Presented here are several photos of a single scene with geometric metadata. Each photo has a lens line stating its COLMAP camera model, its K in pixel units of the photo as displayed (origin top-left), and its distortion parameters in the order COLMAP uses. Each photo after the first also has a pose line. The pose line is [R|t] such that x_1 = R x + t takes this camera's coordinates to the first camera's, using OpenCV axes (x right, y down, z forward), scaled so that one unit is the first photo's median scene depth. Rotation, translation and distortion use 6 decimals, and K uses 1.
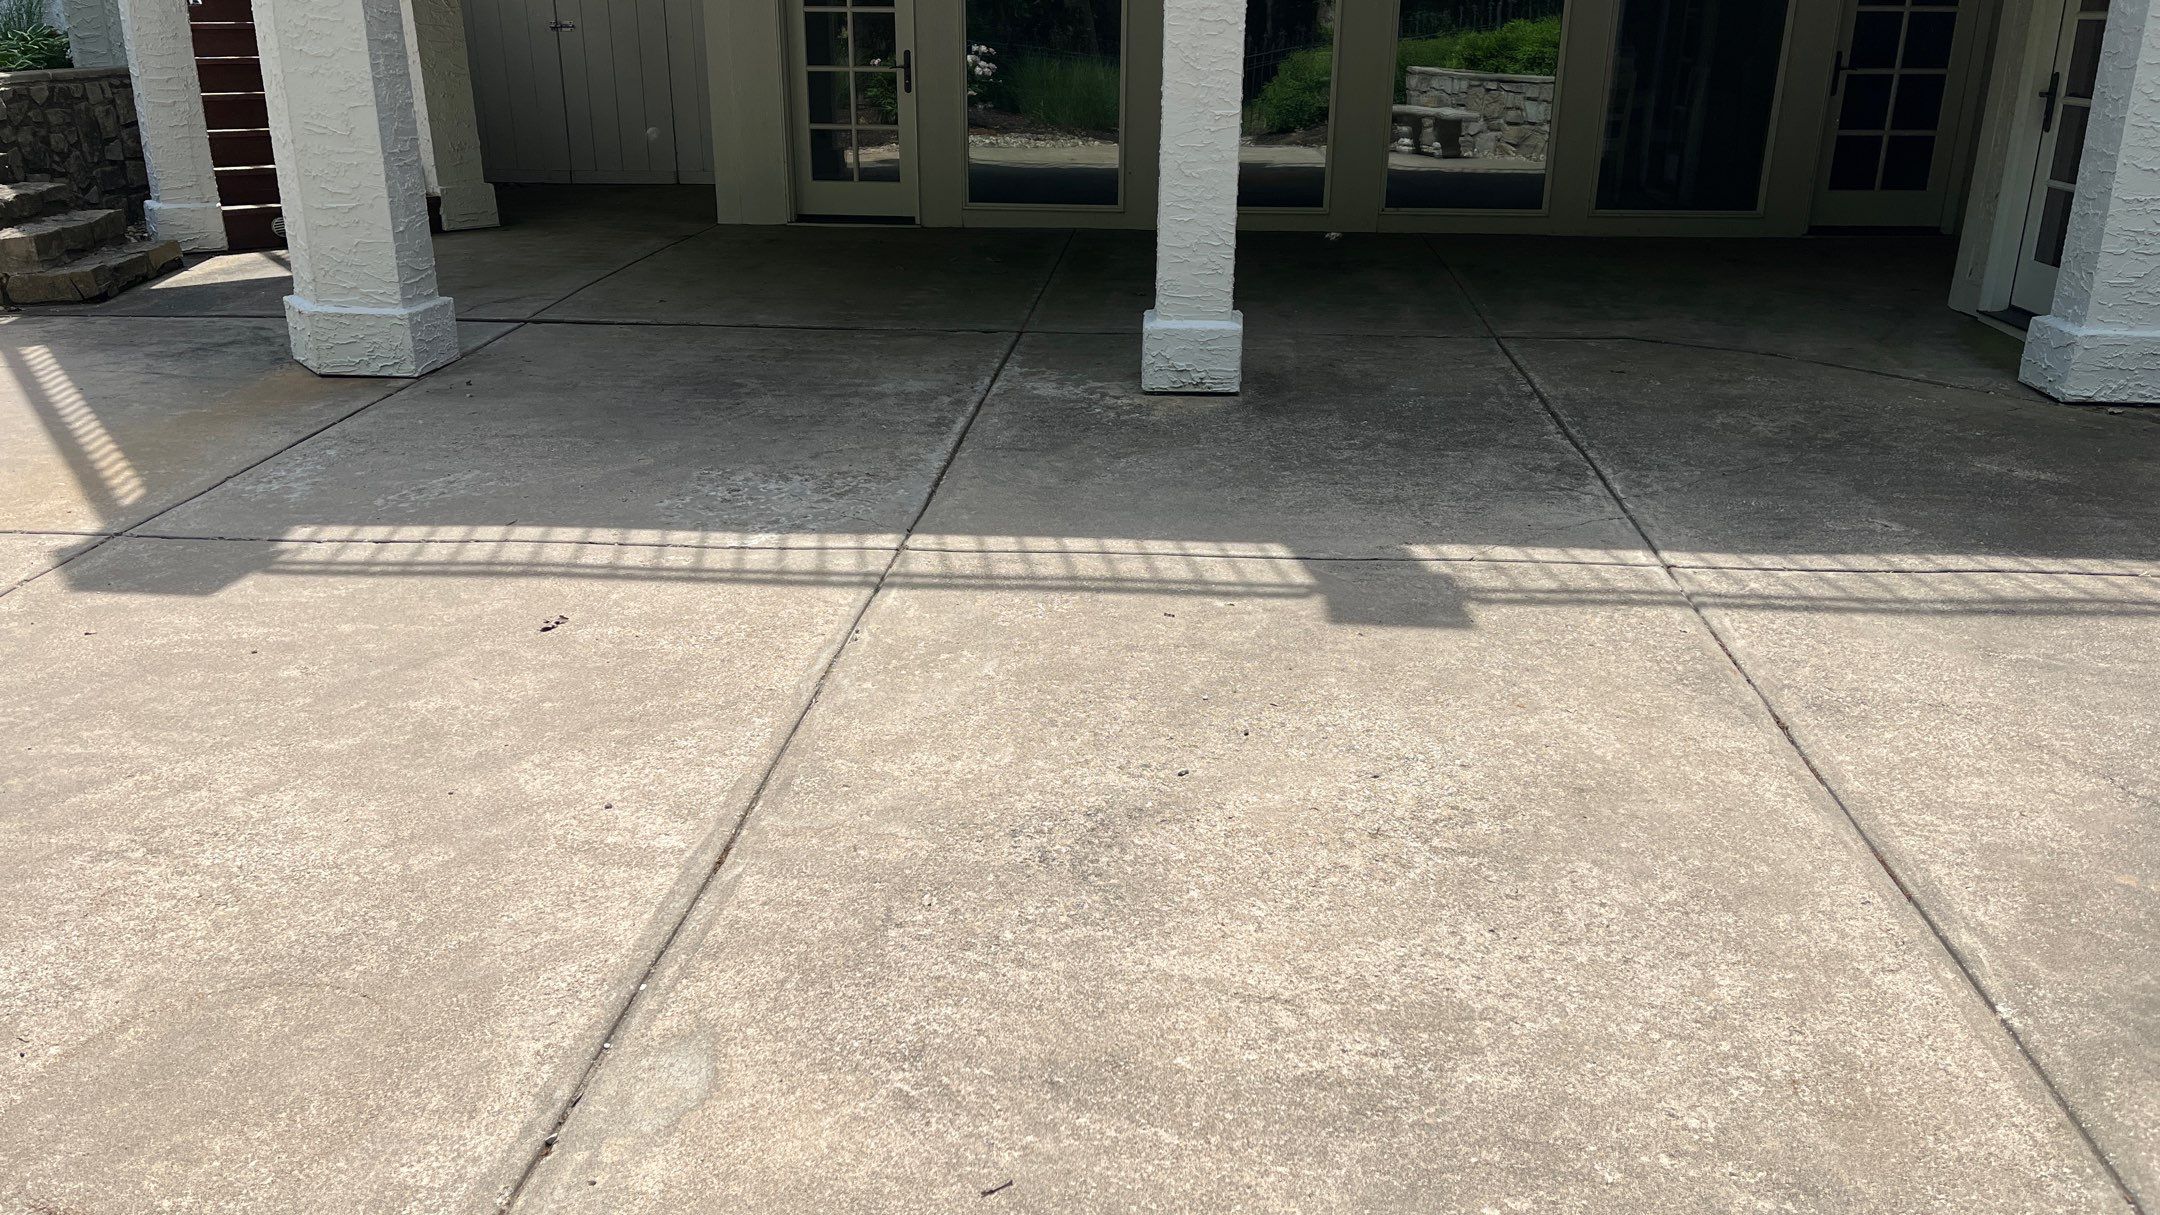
lens RADIAL K [[1619.8, 0, 1080.0], [0, 1619.8, 607.5], [0, 0, 1]] dist [0.077701, -0.094598]
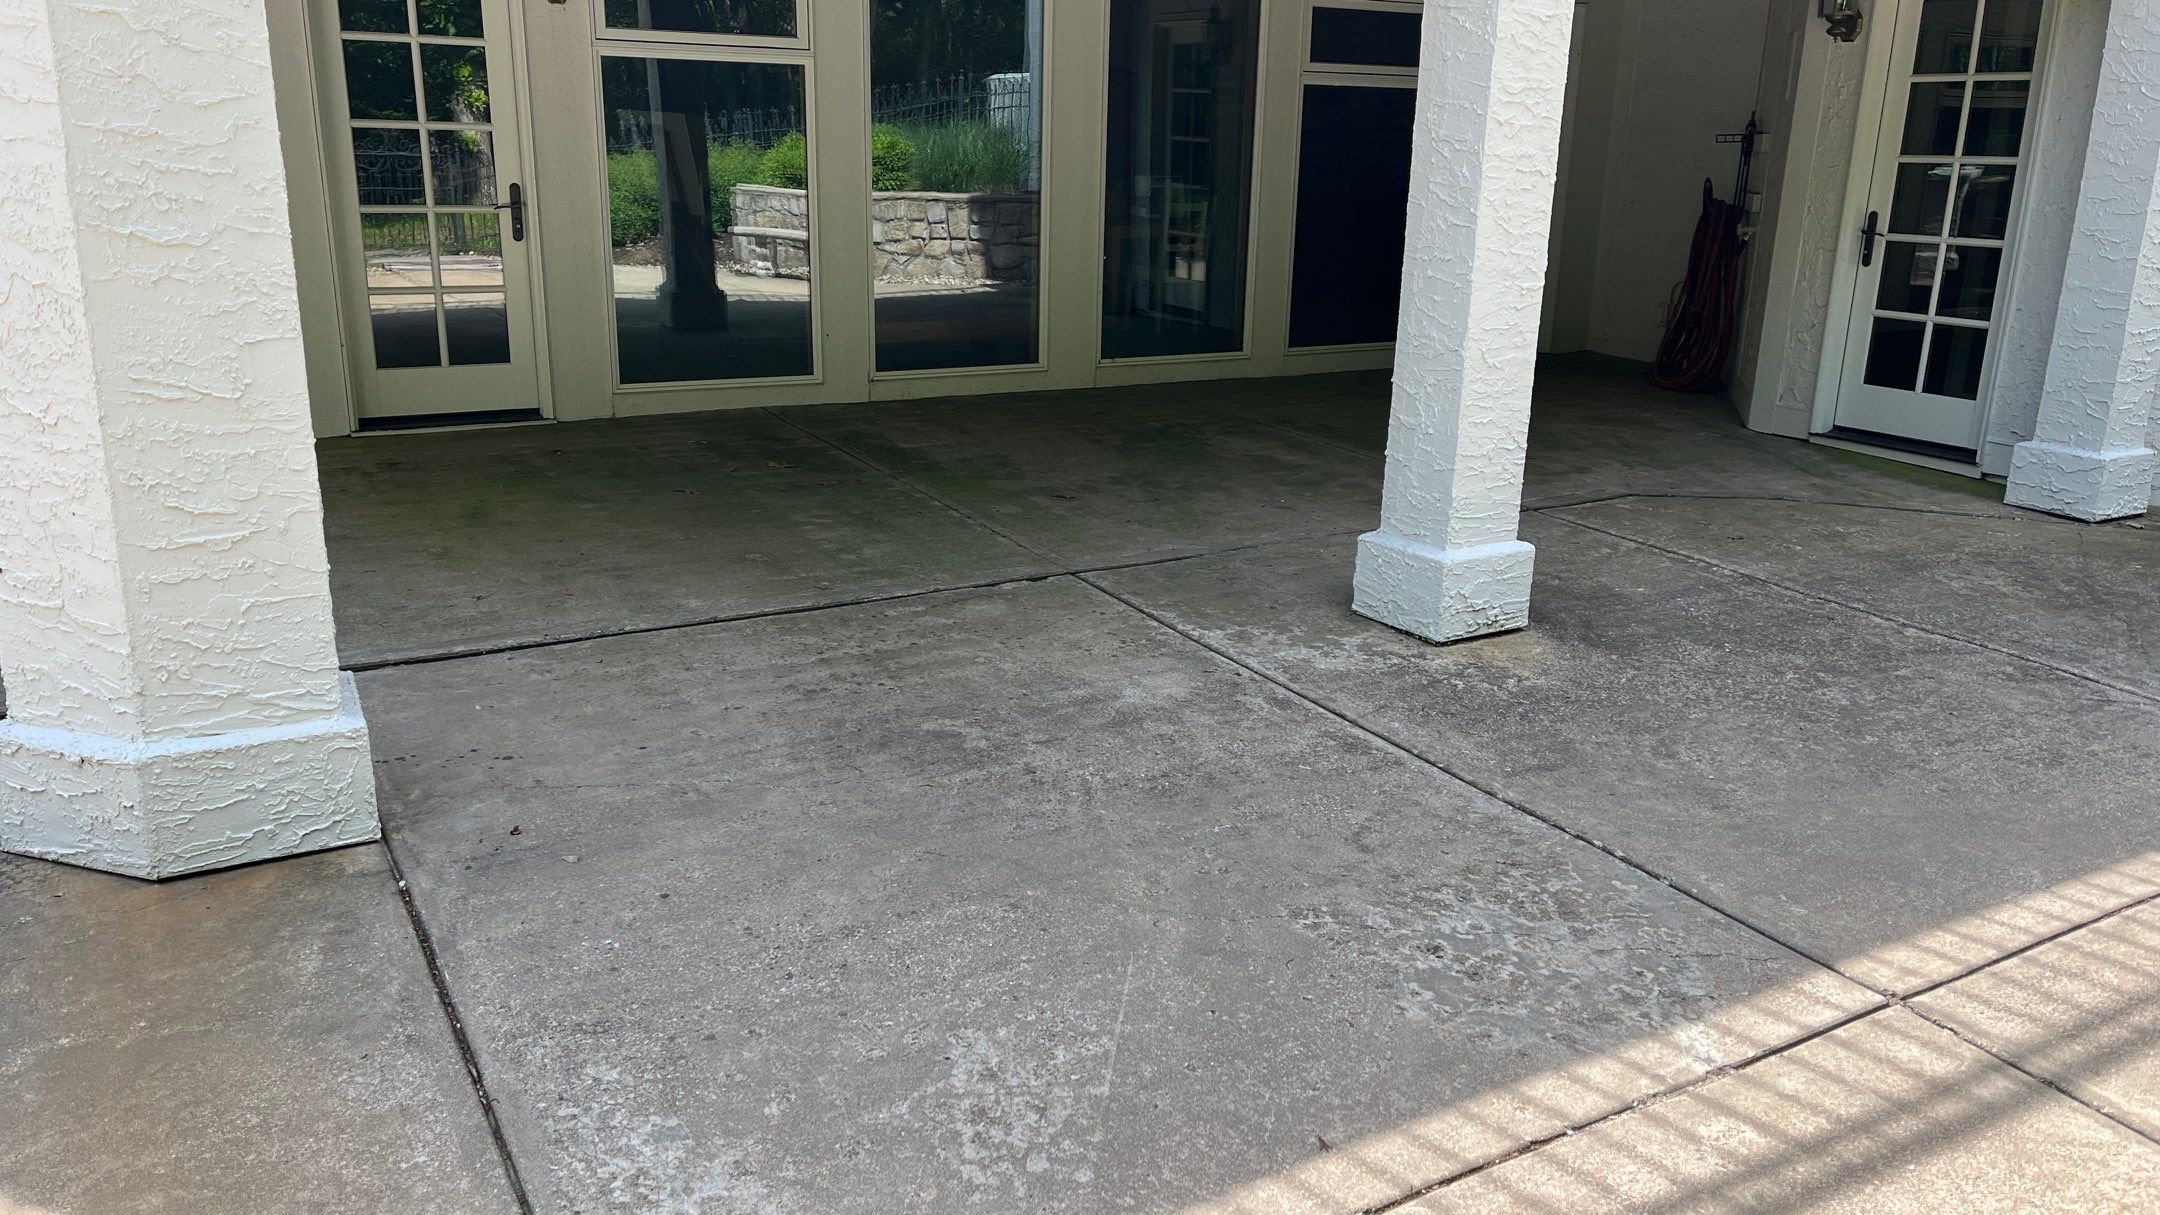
lens RADIAL K [[1619.8, 0, 1080.0], [0, 1619.8, 607.5], [0, 0, 1]] dist [0.077701, -0.094598]
pose [[0.820301, -0.148334, 0.552362, -0.609399], [0.179359, 0.983781, -0.002173, -0.210087], [-0.543081, 0.100854, 0.833601, 0.535030]]
